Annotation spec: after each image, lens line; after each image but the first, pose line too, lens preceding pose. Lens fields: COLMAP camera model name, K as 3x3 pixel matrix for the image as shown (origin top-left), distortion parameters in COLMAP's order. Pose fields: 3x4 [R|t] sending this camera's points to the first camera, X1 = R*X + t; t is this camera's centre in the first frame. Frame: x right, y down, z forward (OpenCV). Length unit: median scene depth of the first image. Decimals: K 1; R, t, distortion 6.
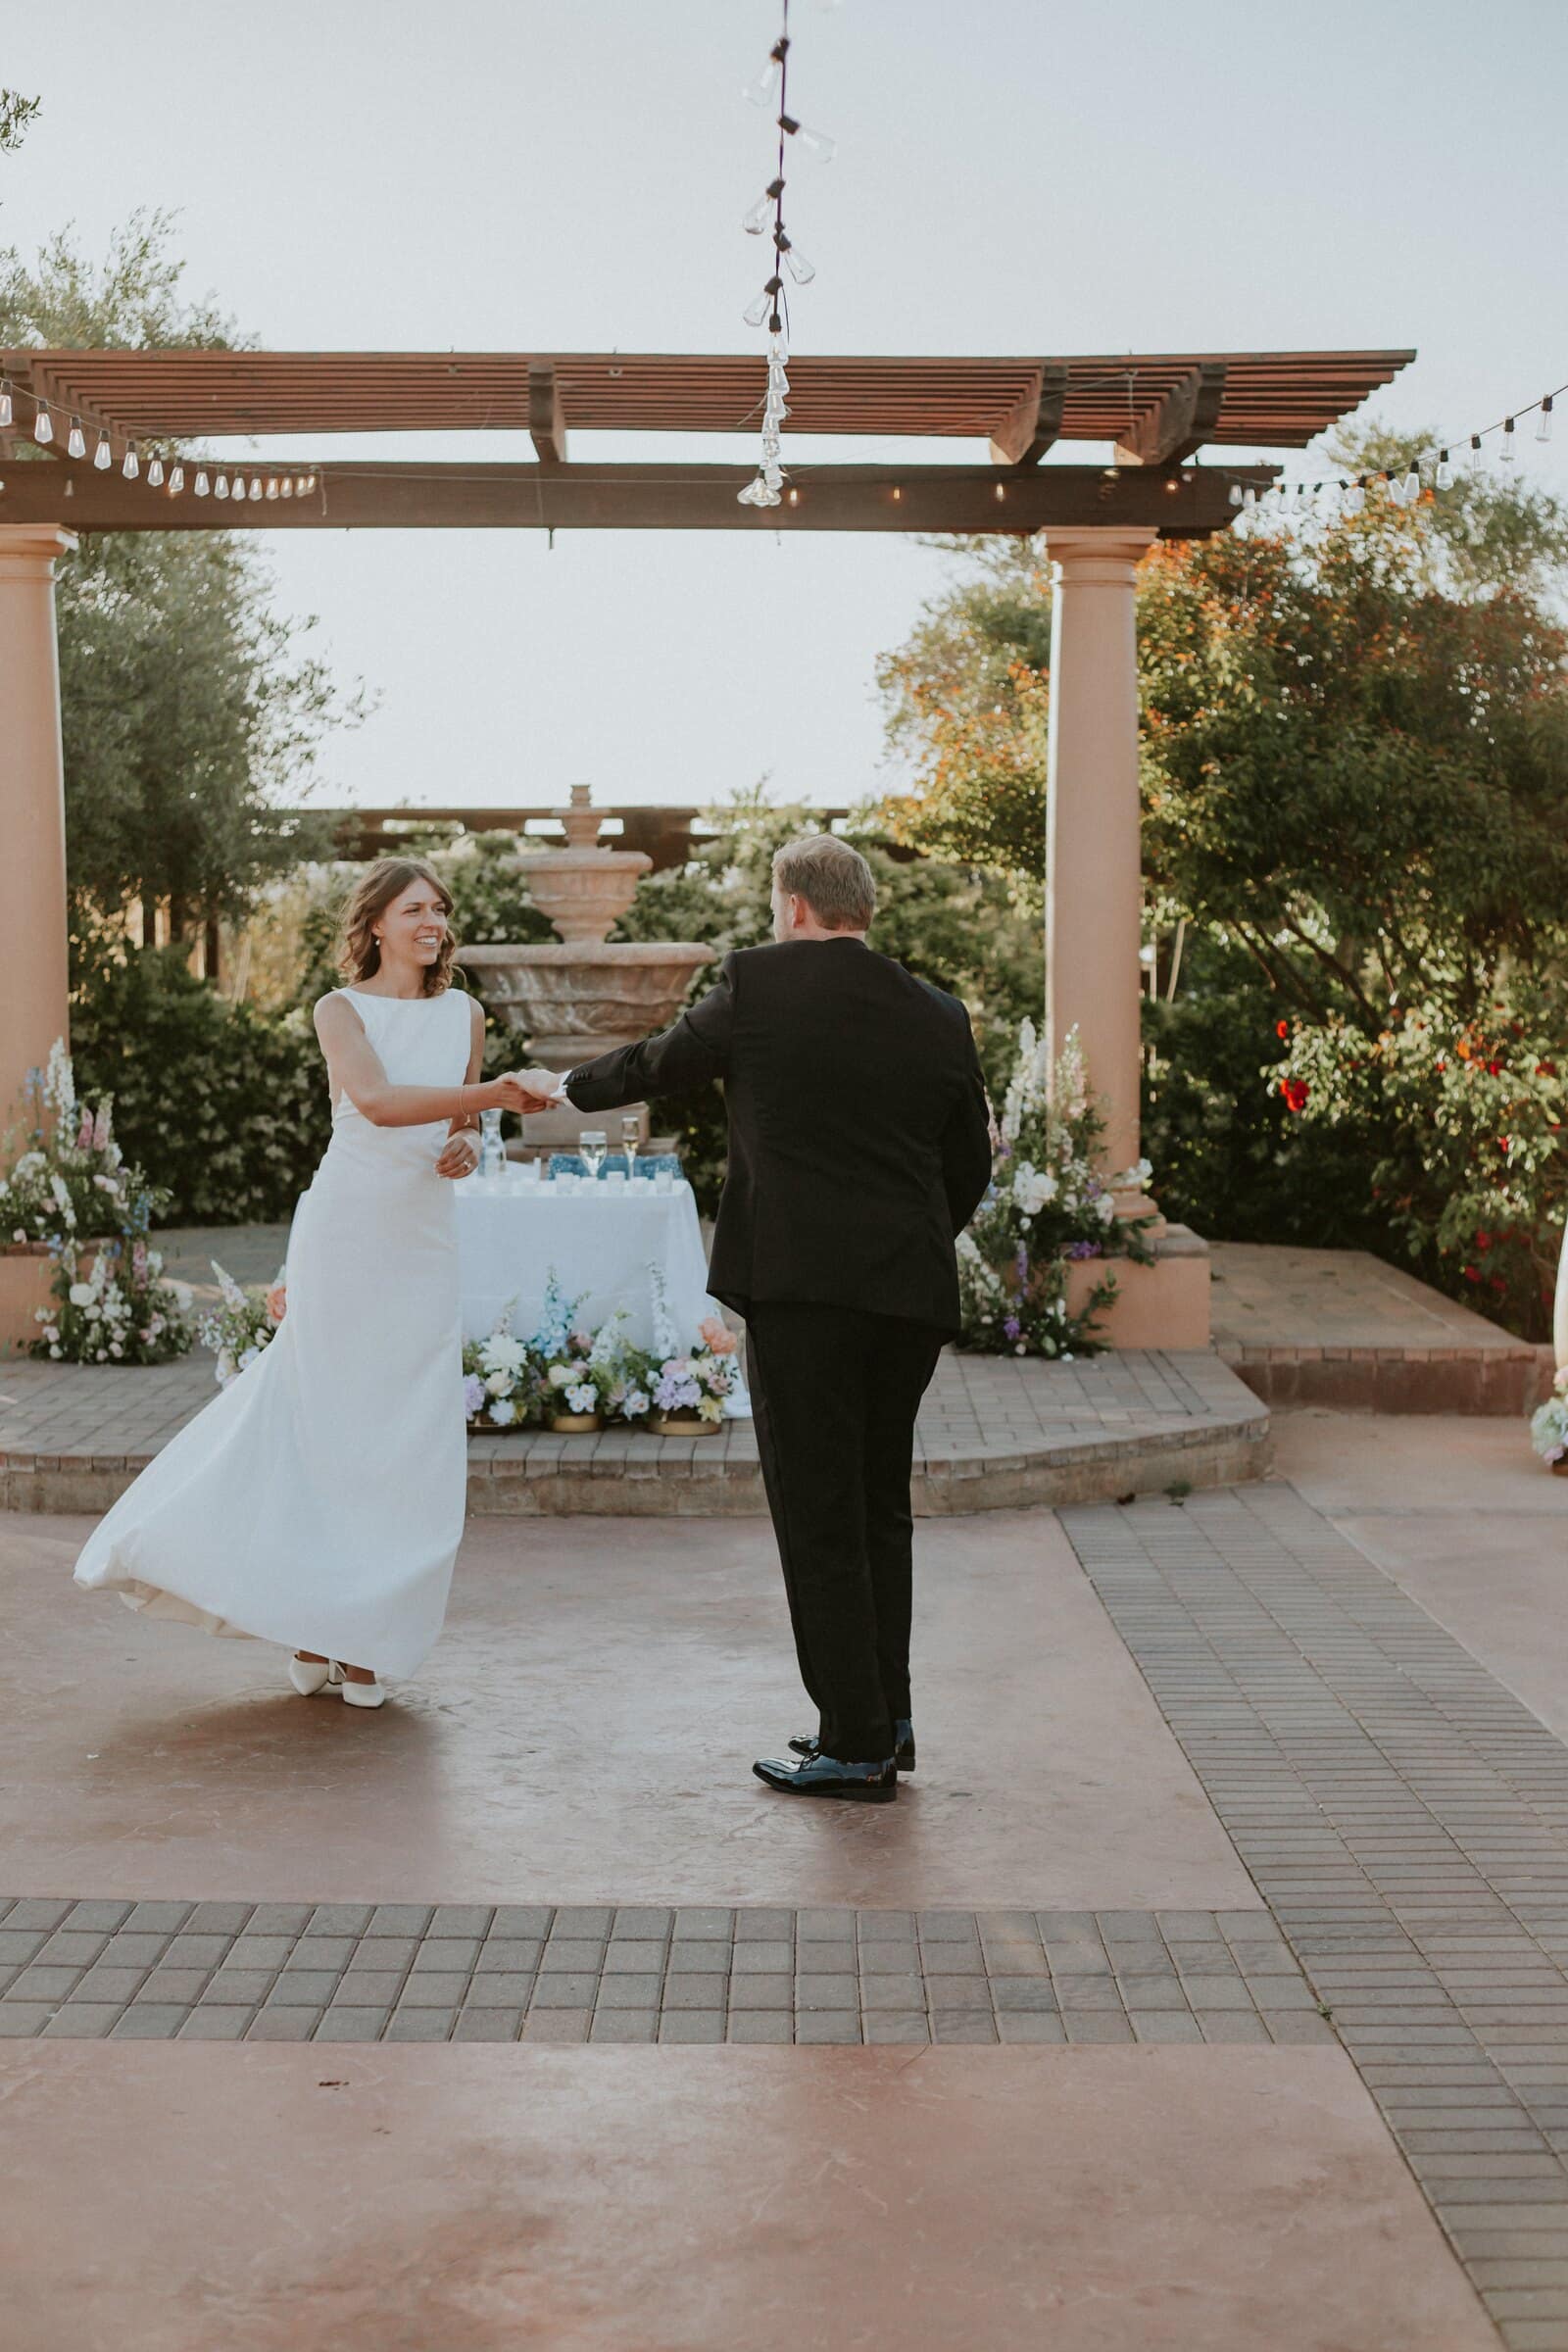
lens RADIAL K [[3521.1, 0, 784.0], [0, 3521.1, 1176.0], [0, 0, 1]] dist [-0.004230, -0.282592]
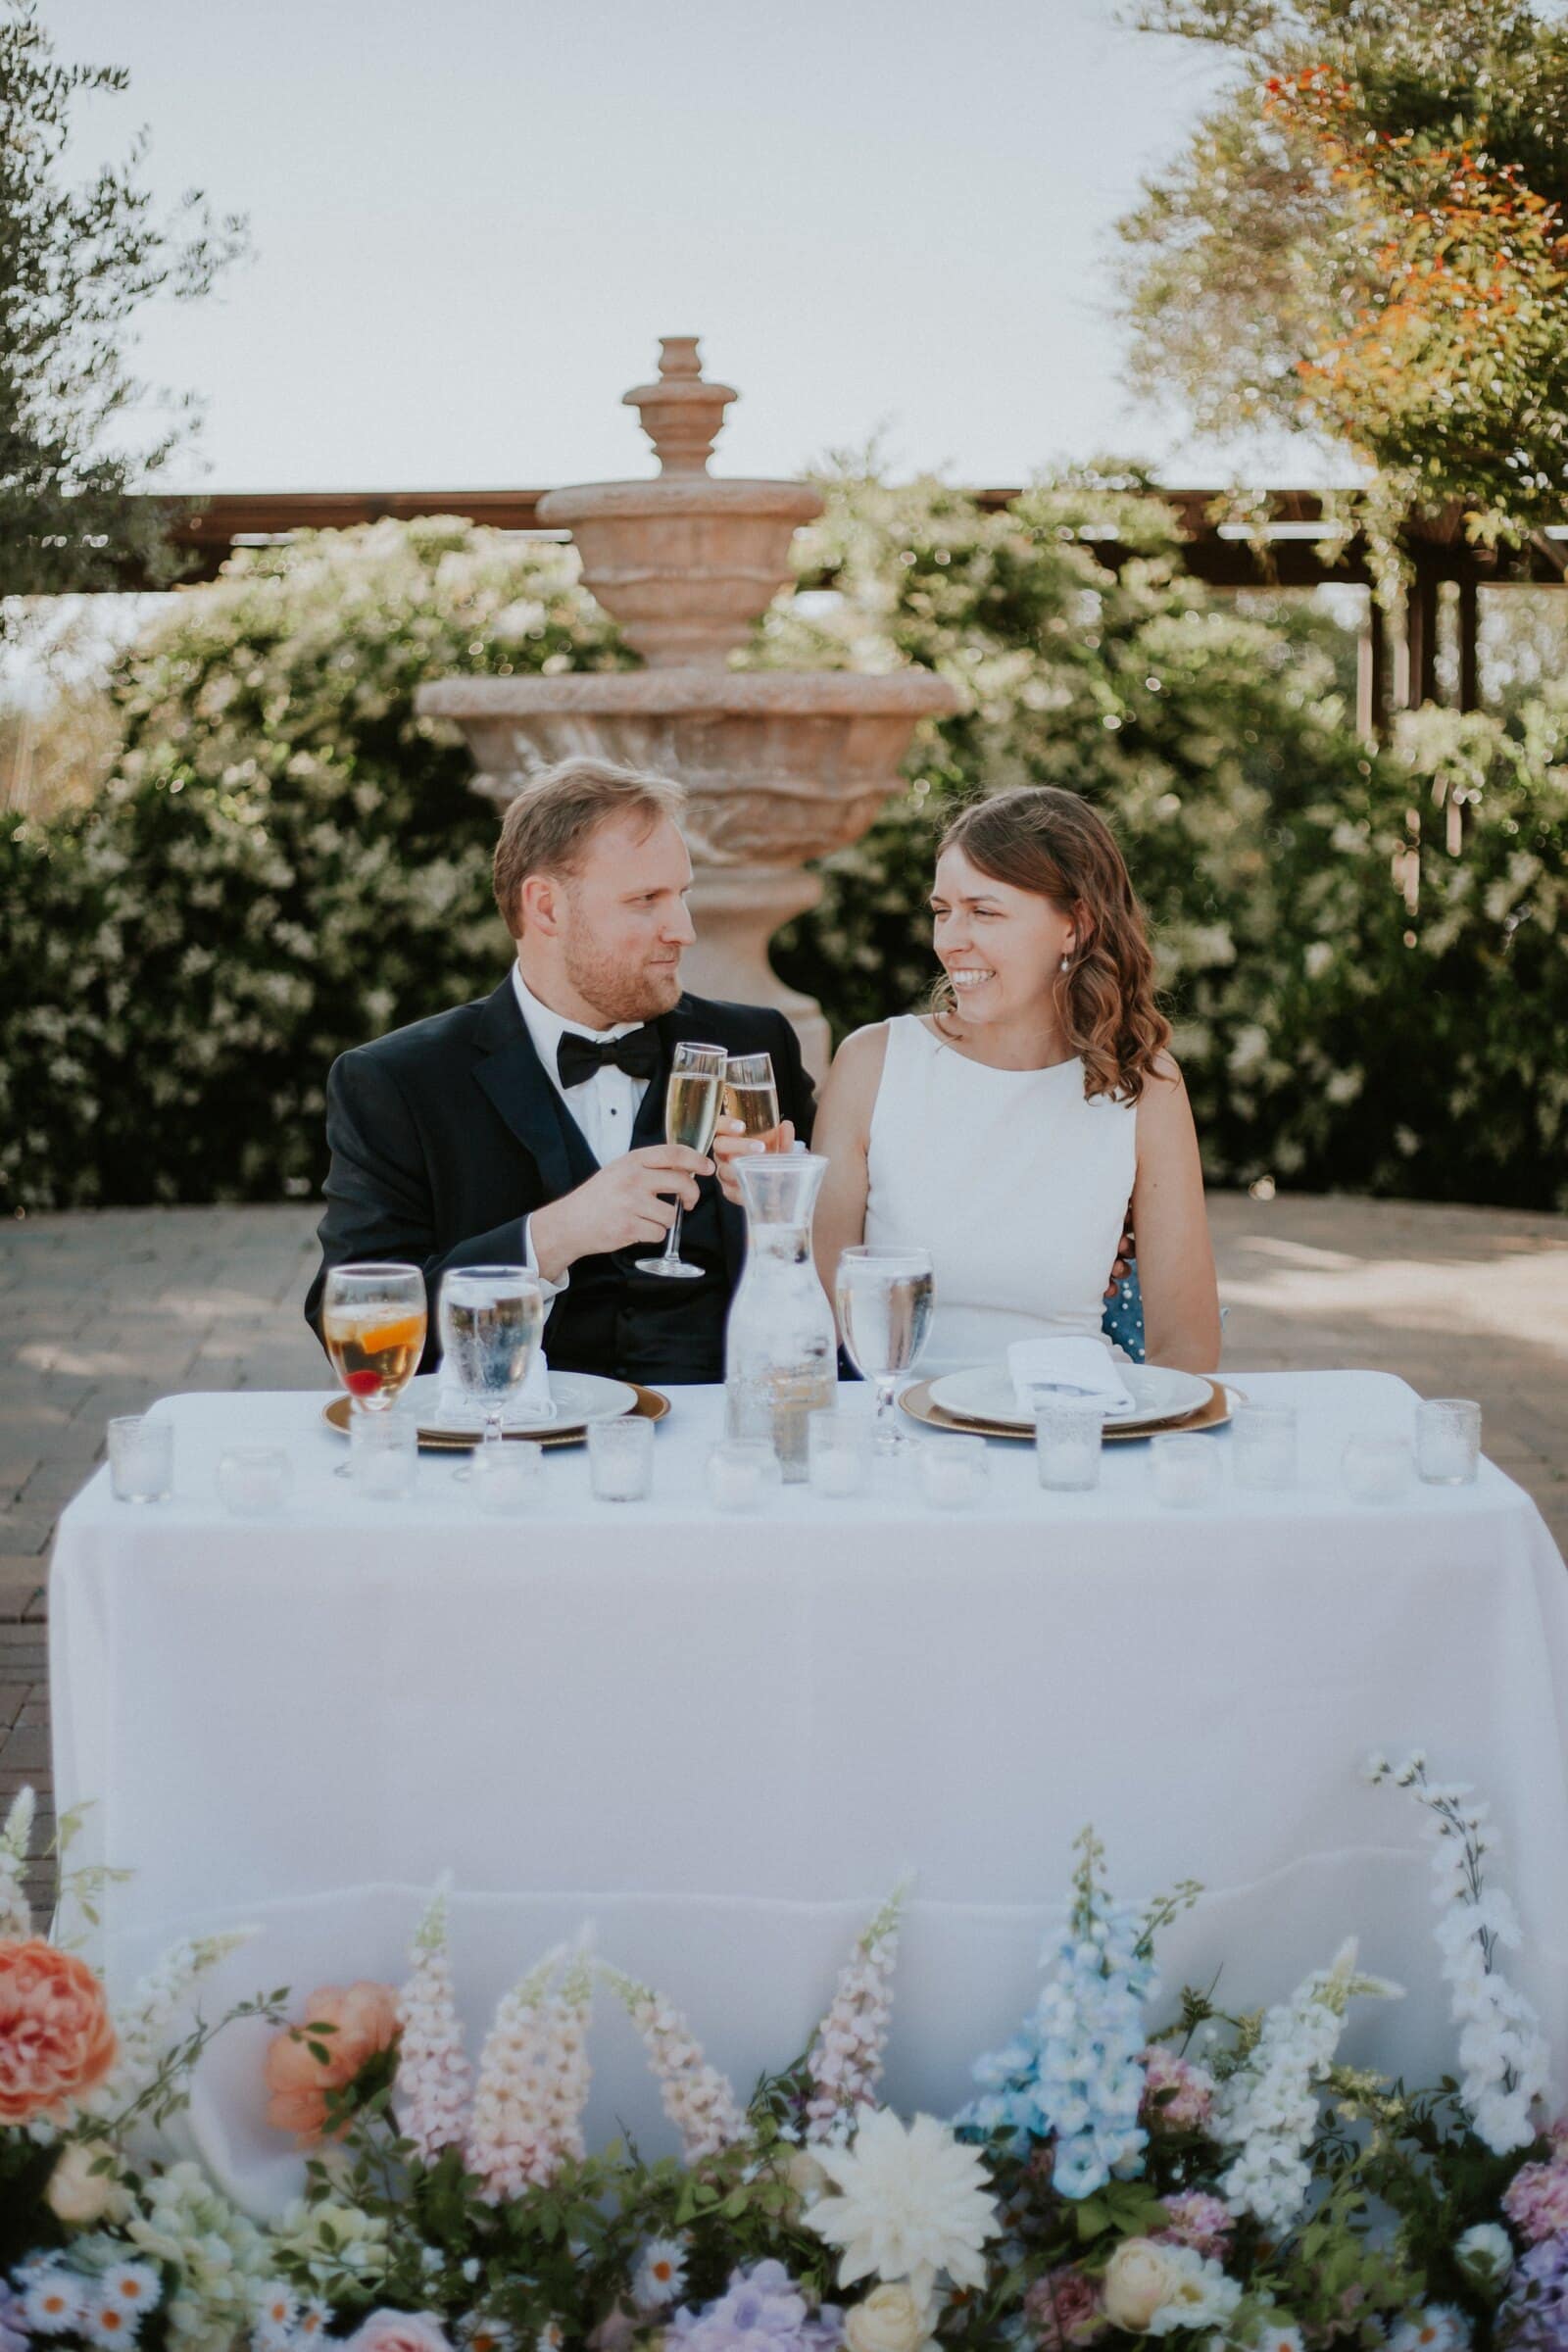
lens RADIAL K [[3521.1, 0, 784.0], [0, 3521.1, 1176.0], [0, 0, 1]] dist [-0.004230, -0.282592]
pose [[0.998857, -0.012242, 0.046214, -0.054393], [0.009880, 0.998649, 0.051007, -0.017853], [-0.046776, -0.050492, 0.997628, 0.421428]]
